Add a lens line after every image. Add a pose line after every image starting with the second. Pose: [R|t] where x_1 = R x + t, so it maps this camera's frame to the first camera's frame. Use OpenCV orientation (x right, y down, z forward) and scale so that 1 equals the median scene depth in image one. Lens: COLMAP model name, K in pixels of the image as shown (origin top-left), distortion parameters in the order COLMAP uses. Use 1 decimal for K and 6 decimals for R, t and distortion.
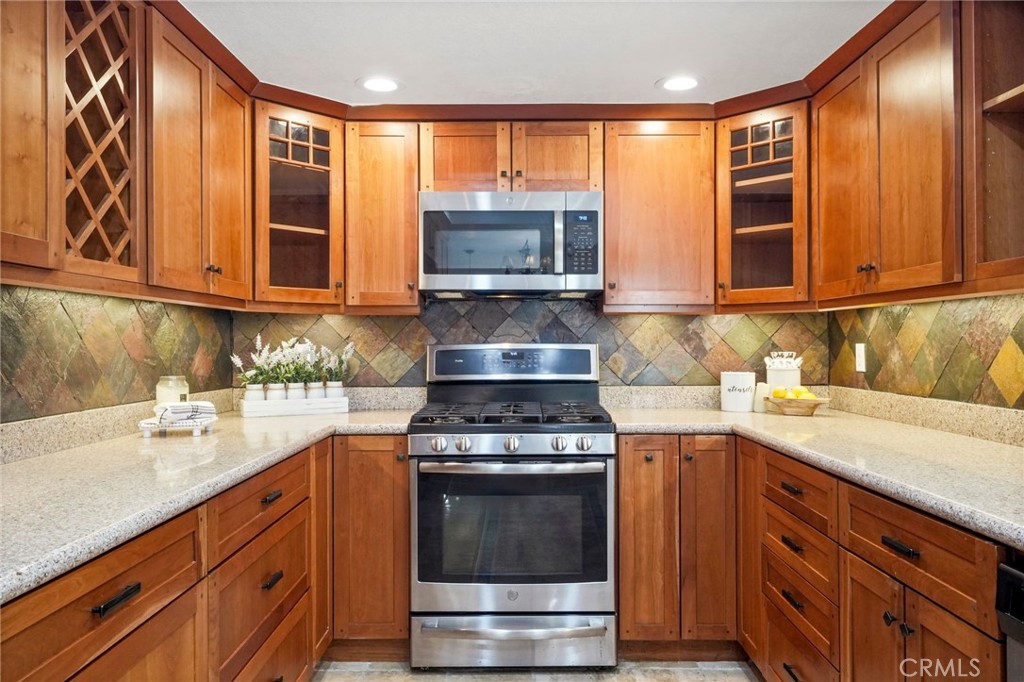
lens RADIAL K [[720.2, 0, 513.2], [0, 720.2, 340.8], [0, 0, 1]] dist [0.000462, 0.002402]
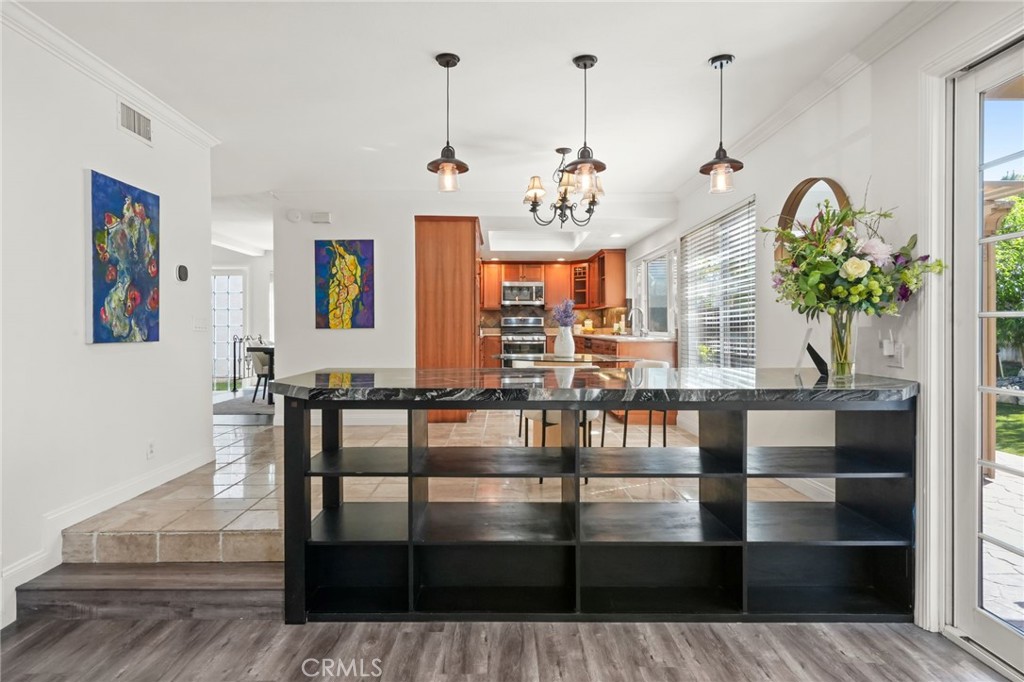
lens RADIAL K [[606.6, 0, 509.7], [0, 606.6, 336.6], [0, 0, 1]] dist [0.000600, 0.000484]
pose [[0.999876, 0.003492, 0.015372, -0.132654], [-0.003697, 0.999904, 0.013356, 0.071967], [-0.015324, -0.013411, 0.999793, -2.562470]]
